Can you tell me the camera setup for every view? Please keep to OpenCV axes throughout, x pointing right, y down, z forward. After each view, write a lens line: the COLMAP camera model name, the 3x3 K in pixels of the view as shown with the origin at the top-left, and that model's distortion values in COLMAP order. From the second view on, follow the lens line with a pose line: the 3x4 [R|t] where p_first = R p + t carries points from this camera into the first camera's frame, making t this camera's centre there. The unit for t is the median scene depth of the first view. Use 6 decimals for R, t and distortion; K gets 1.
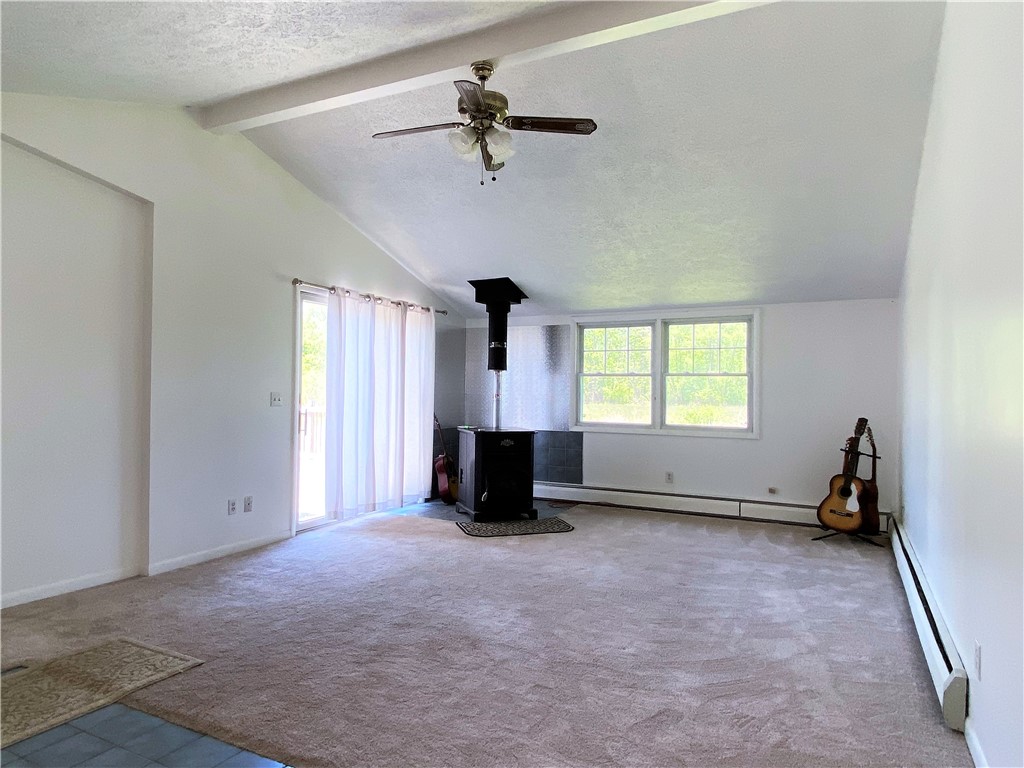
lens RADIAL K [[646.3, 0, 518.7], [0, 646.3, 387.3], [0, 0, 1]] dist [-0.002679, -0.016264]
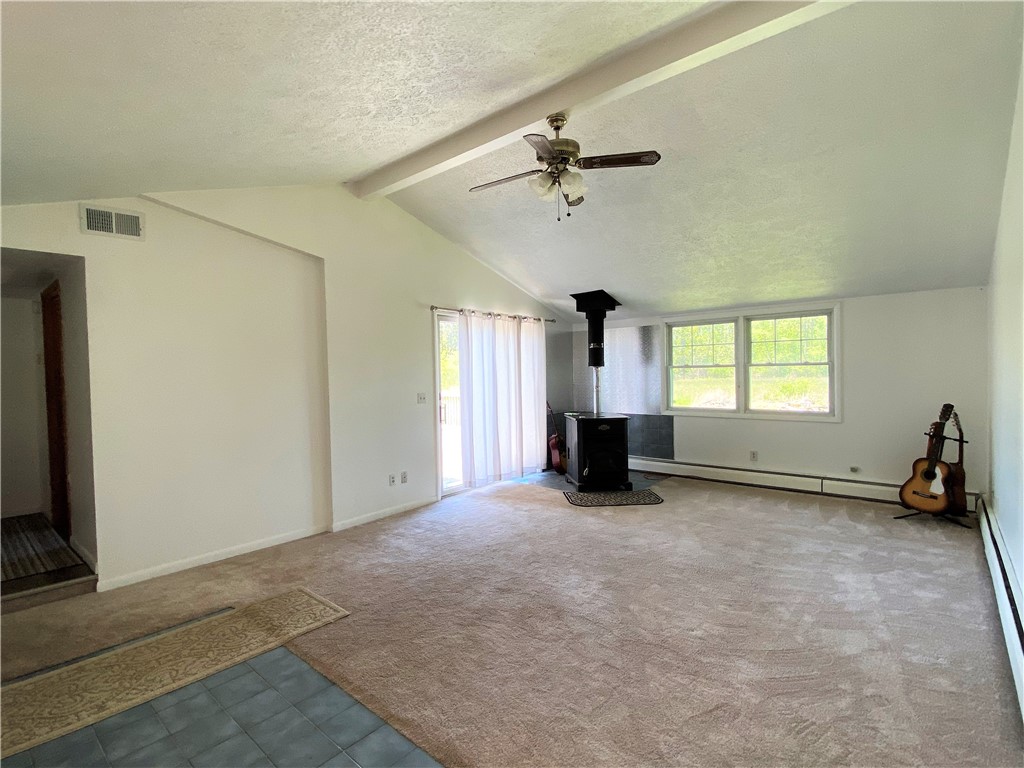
lens RADIAL K [[495.1, 0, 502.2], [0, 495.1, 388.0], [0, 0, 1]] dist [-0.025186, -0.004284]
pose [[0.965039, -0.022520, -0.261135, 0.056934], [0.033501, 0.998728, 0.037677, -0.041926], [0.259955, -0.045108, 0.964567, 0.086886]]
